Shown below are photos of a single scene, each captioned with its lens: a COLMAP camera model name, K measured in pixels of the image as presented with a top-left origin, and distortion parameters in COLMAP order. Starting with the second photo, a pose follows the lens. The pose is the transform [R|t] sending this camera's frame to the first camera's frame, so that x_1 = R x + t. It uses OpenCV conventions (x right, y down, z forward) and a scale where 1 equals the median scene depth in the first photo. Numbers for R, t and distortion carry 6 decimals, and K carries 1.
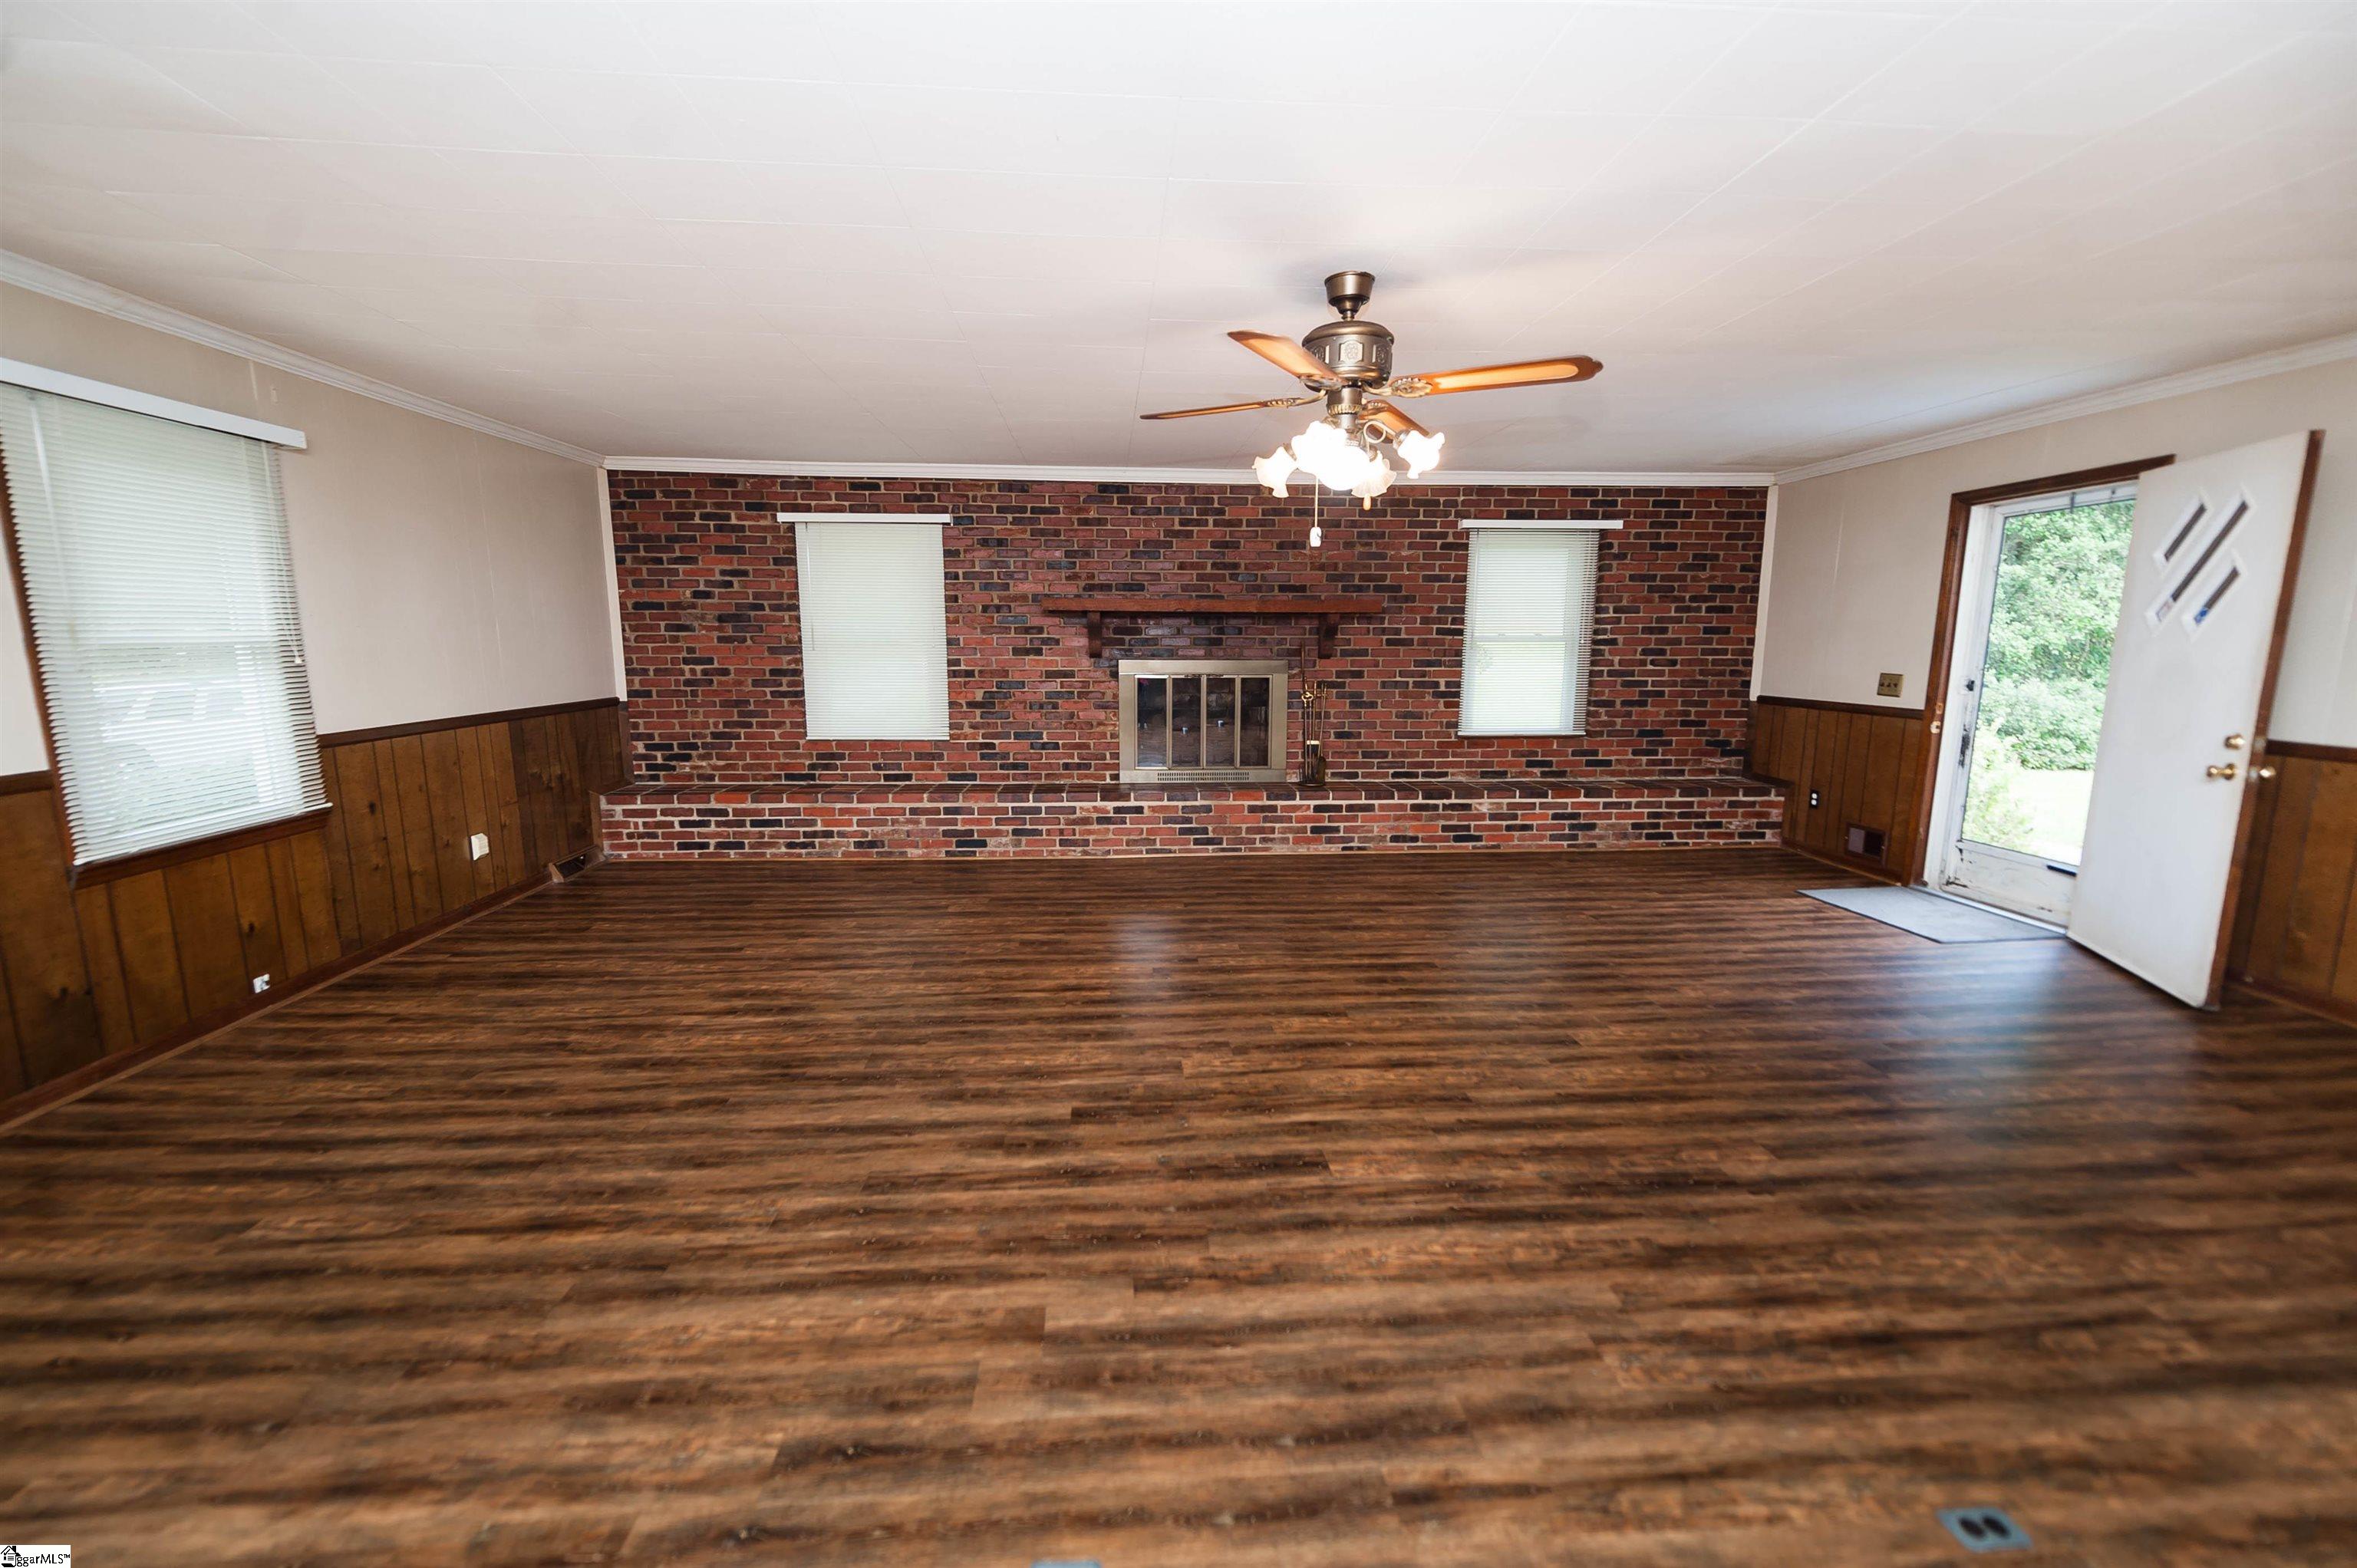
lens RADIAL K [[946.1, 0, 1167.8], [0, 946.1, 780.2], [0, 0, 1]] dist [0.018833, -0.007686]
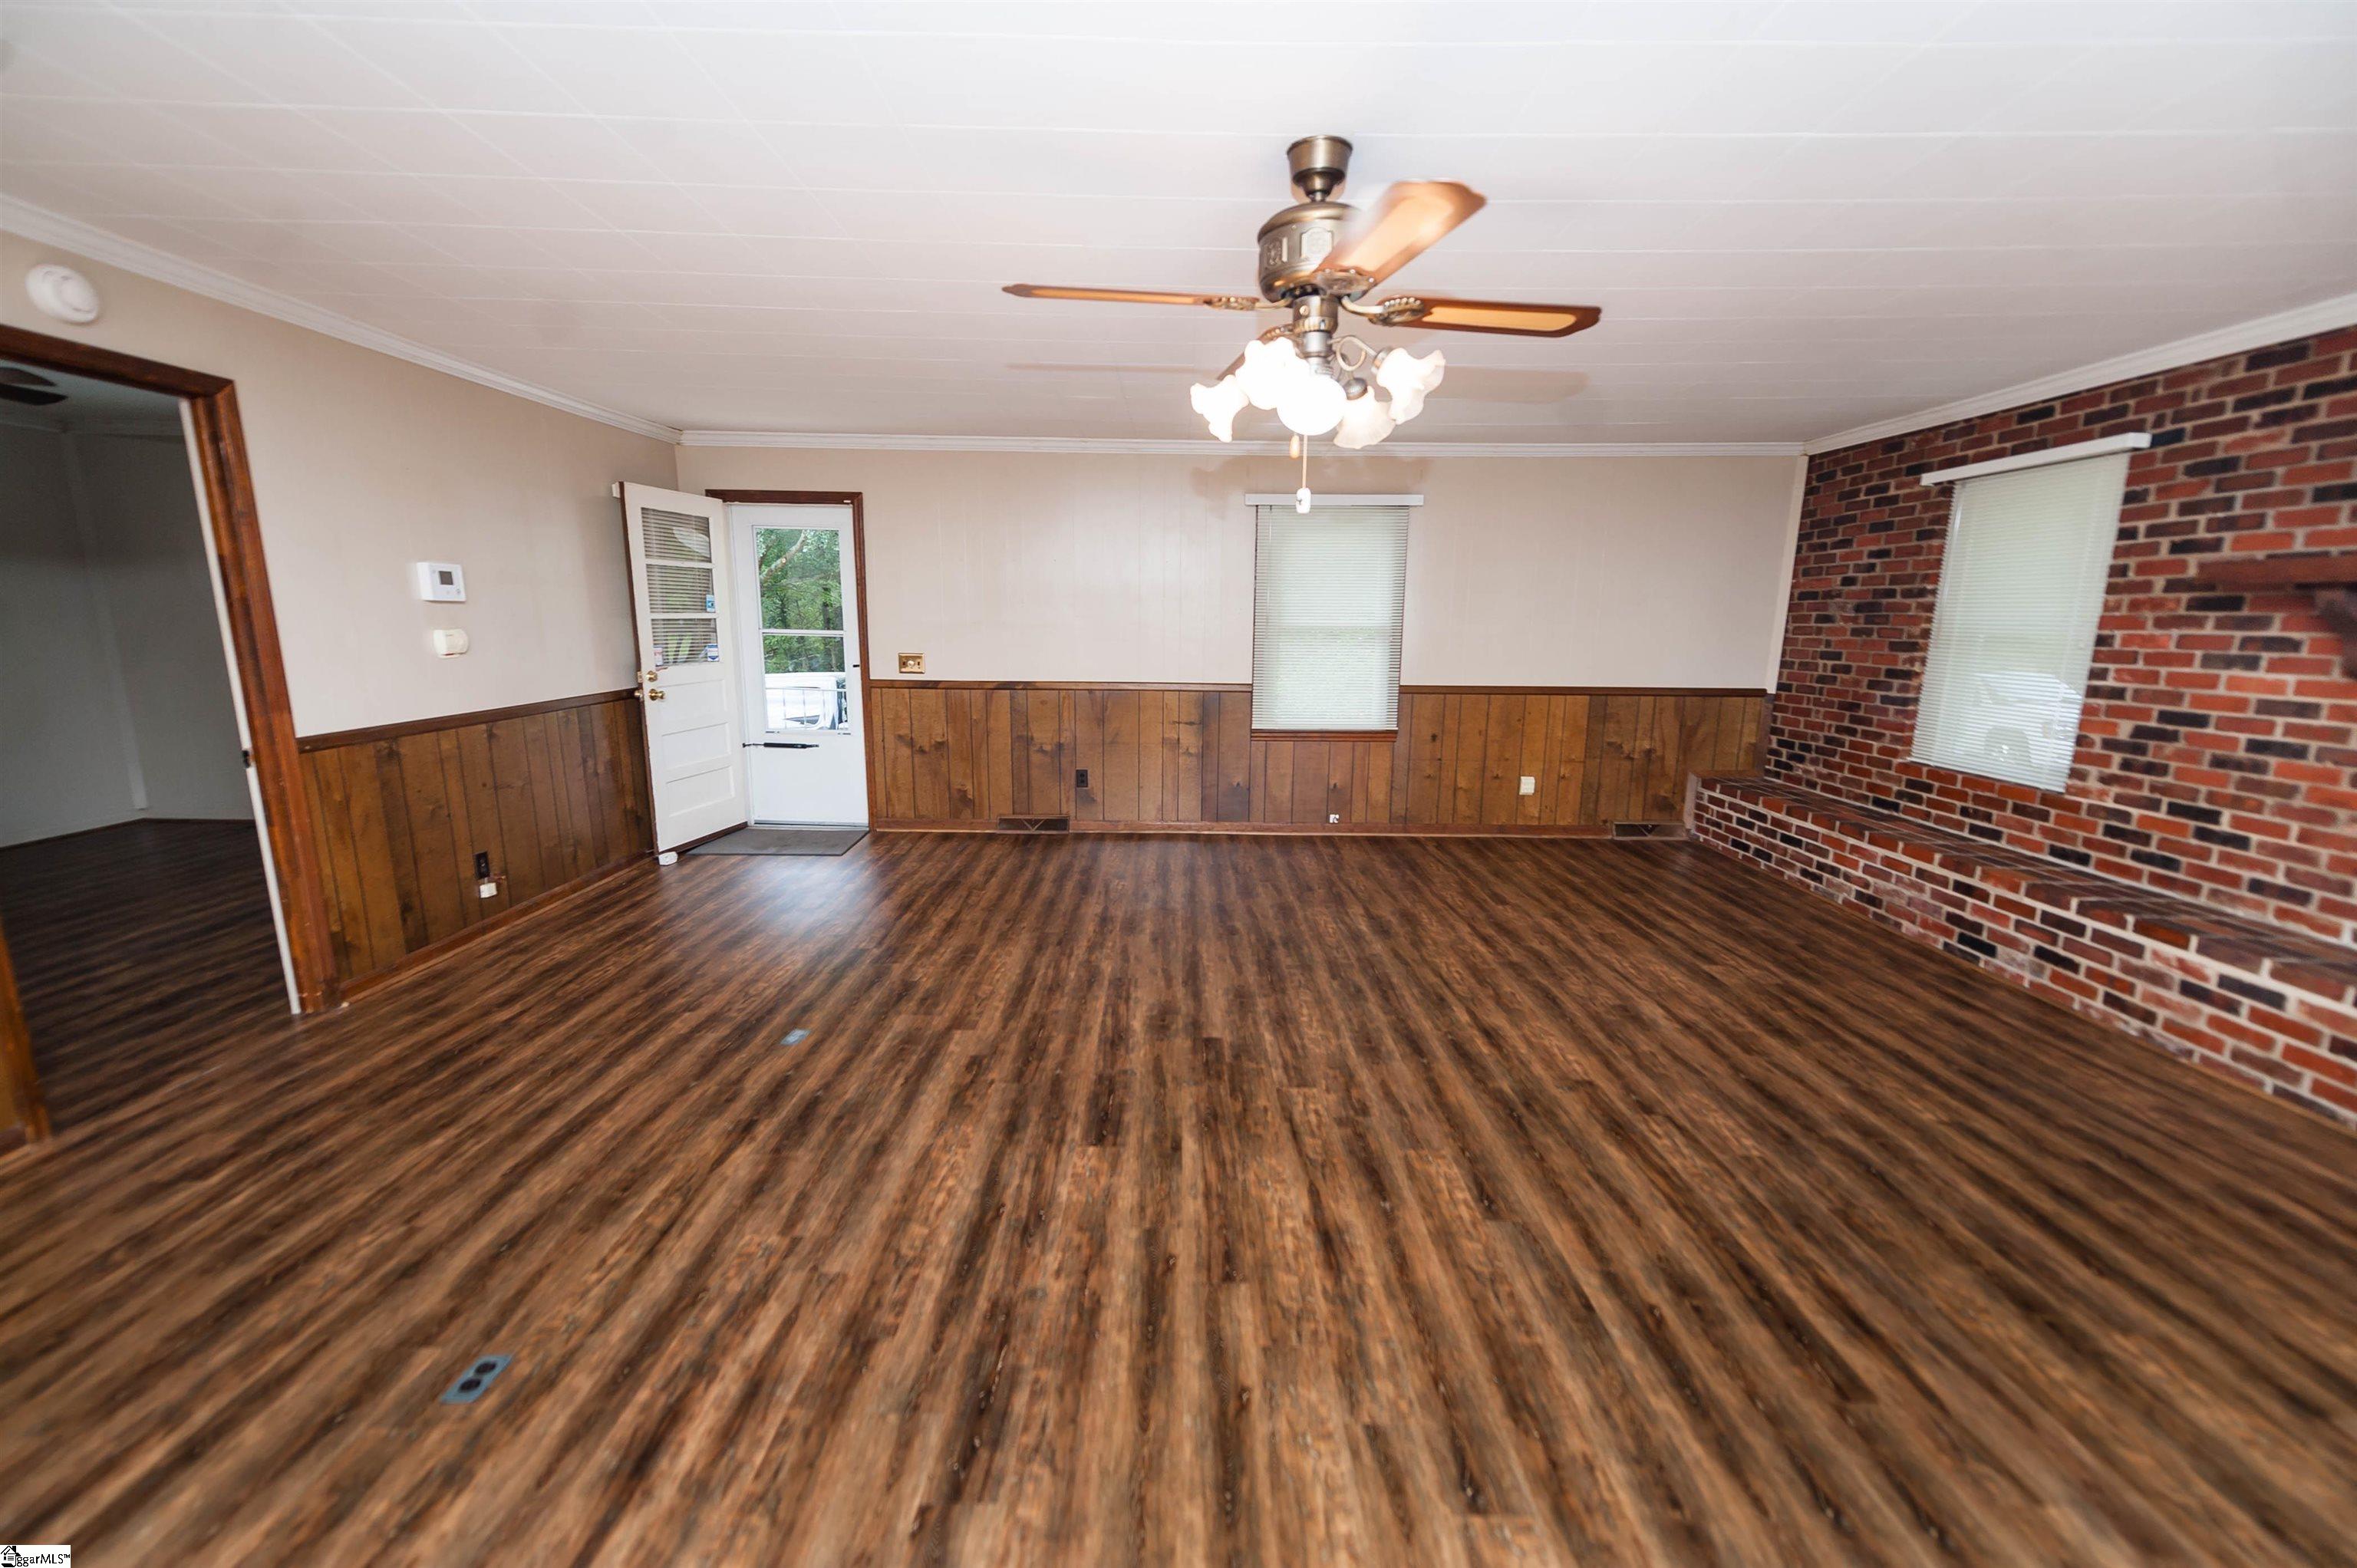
lens RADIAL K [[946.1, 0, 1167.8], [0, 946.1, 780.2], [0, 0, 1]] dist [0.018833, -0.007686]
pose [[-0.078771, 0.167512, -0.982718, 0.595386], [-0.163112, 0.970331, 0.178475, -0.089881], [0.983458, 0.174351, -0.049111, 0.578000]]
